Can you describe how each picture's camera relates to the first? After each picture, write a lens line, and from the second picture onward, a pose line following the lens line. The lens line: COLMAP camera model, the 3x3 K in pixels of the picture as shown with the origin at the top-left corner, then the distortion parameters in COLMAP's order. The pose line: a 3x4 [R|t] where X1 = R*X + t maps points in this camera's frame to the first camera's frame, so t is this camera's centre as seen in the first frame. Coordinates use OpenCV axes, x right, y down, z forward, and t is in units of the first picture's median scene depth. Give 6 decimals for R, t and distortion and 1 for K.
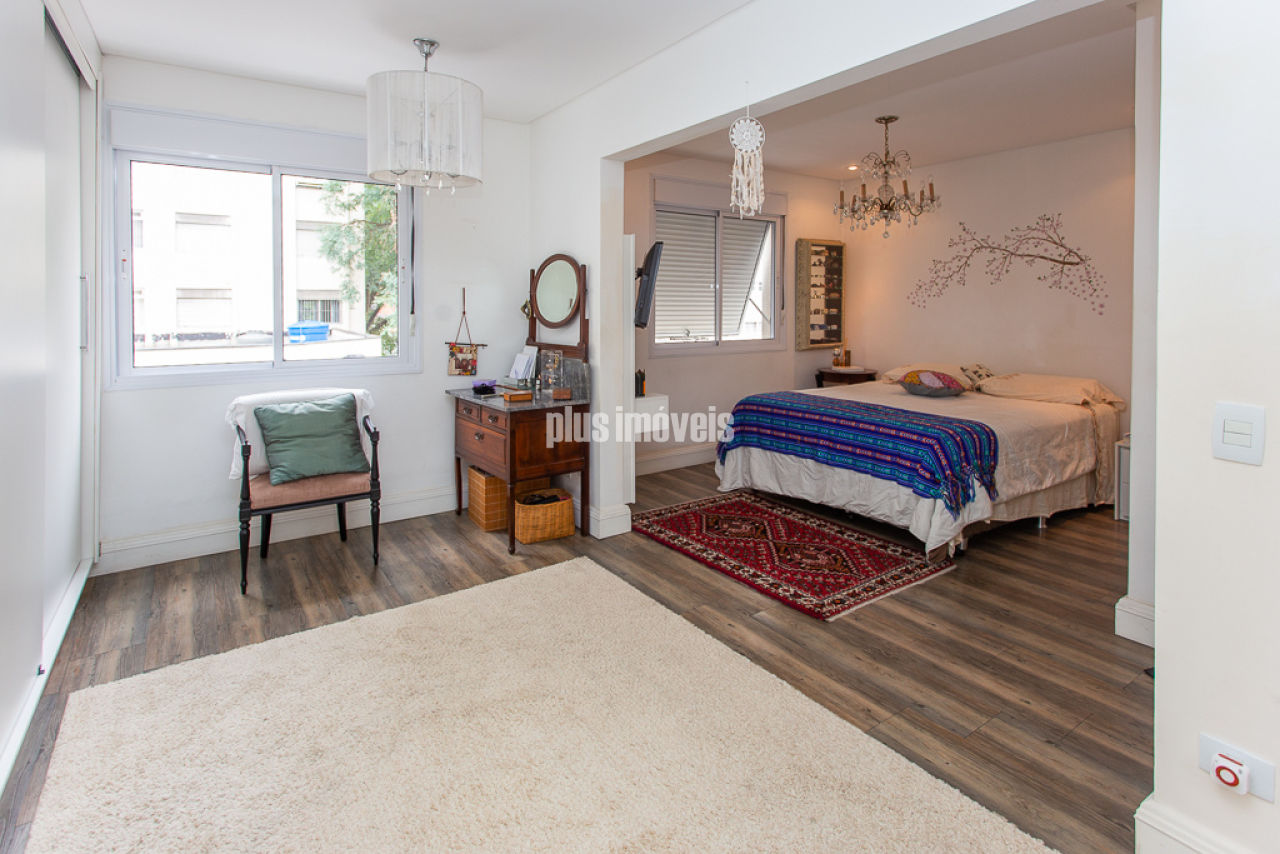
lens RADIAL K [[631.5, 0, 641.0], [0, 631.5, 319.9], [0, 0, 1]] dist [0.001422, -0.000451]
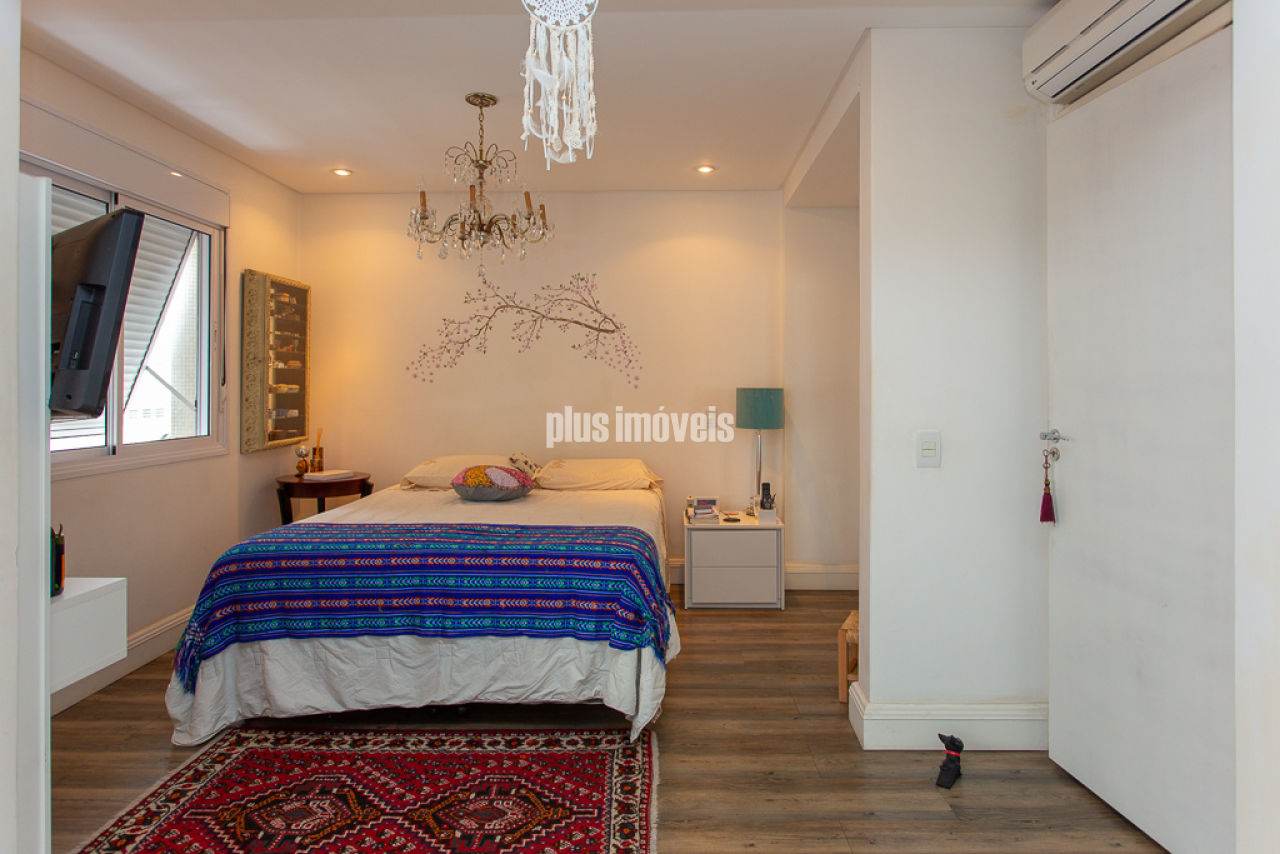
lens RADIAL K [[738.1, 0, 653.0], [0, 738.1, 385.4], [0, 0, 1]] dist [-0.014890, 0.003645]
pose [[0.583908, 0.000534, 0.811820, -0.134299], [0.023234, 0.999579, -0.017369, 0.007198], [-0.811487, 0.029004, 0.583650, 0.374751]]
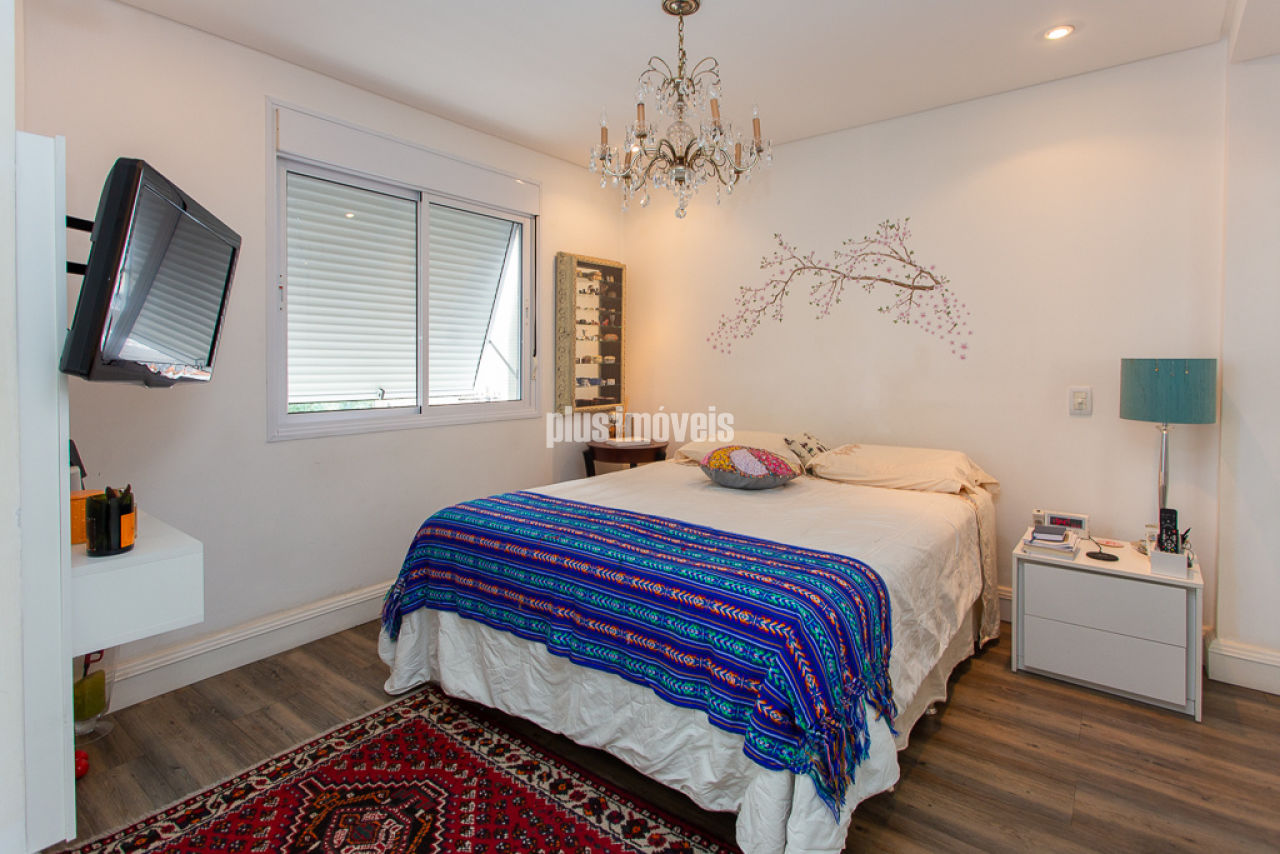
lens RADIAL K [[631.5, 0, 628.9], [0, 631.5, 371.7], [0, 0, 1]] dist [0.001422, -0.000451]
pose [[0.957273, -0.003218, 0.289168, 0.173096], [0.006508, 0.999925, -0.010418, 0.011034], [-0.289113, 0.011855, 0.957222, 0.454646]]
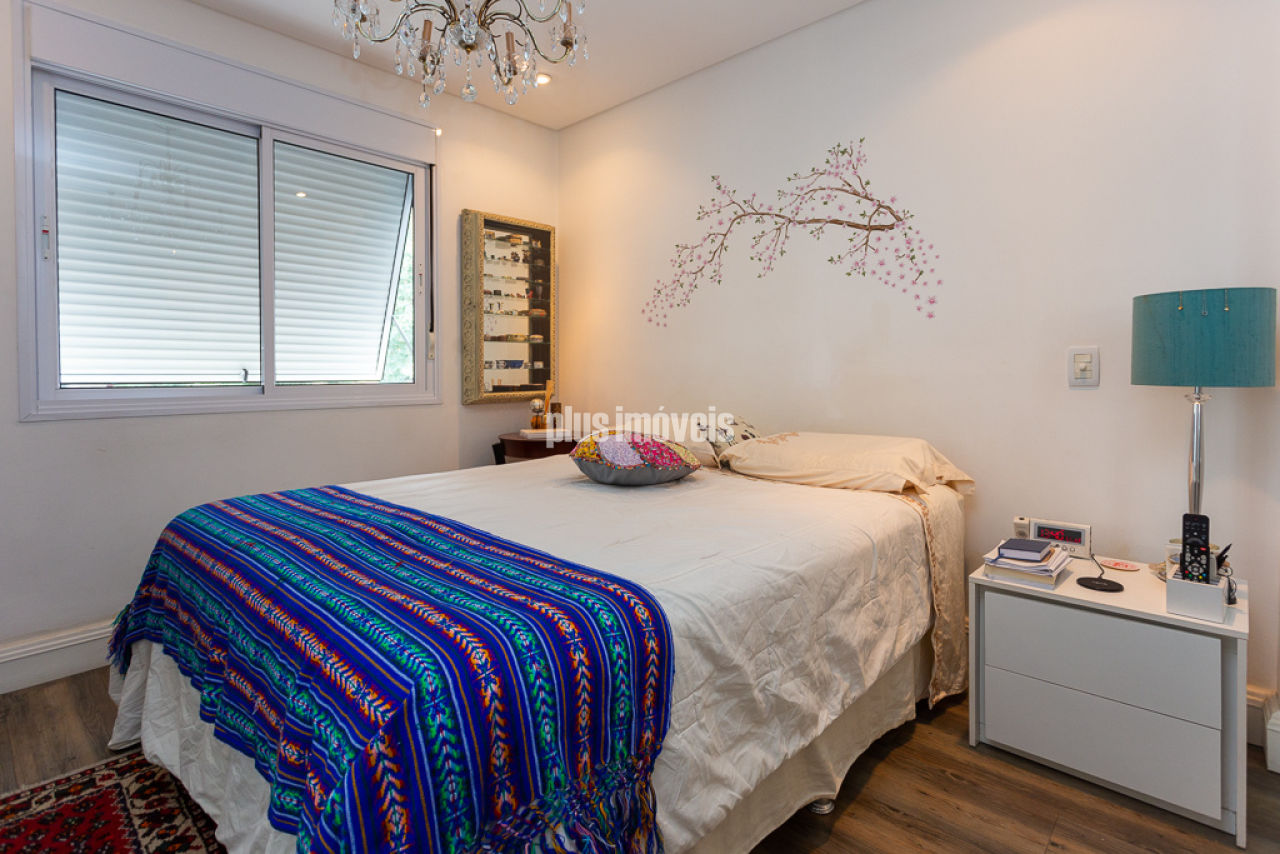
lens RADIAL K [[631.5, 0, 642.0], [0, 631.5, 384.6], [0, 0, 1]] dist [0.001422, -0.000451]
pose [[0.975898, -0.008332, 0.218069, 0.392083], [0.010550, 0.999904, -0.009005, 0.053069], [-0.217973, 0.011089, 0.975892, 0.561532]]
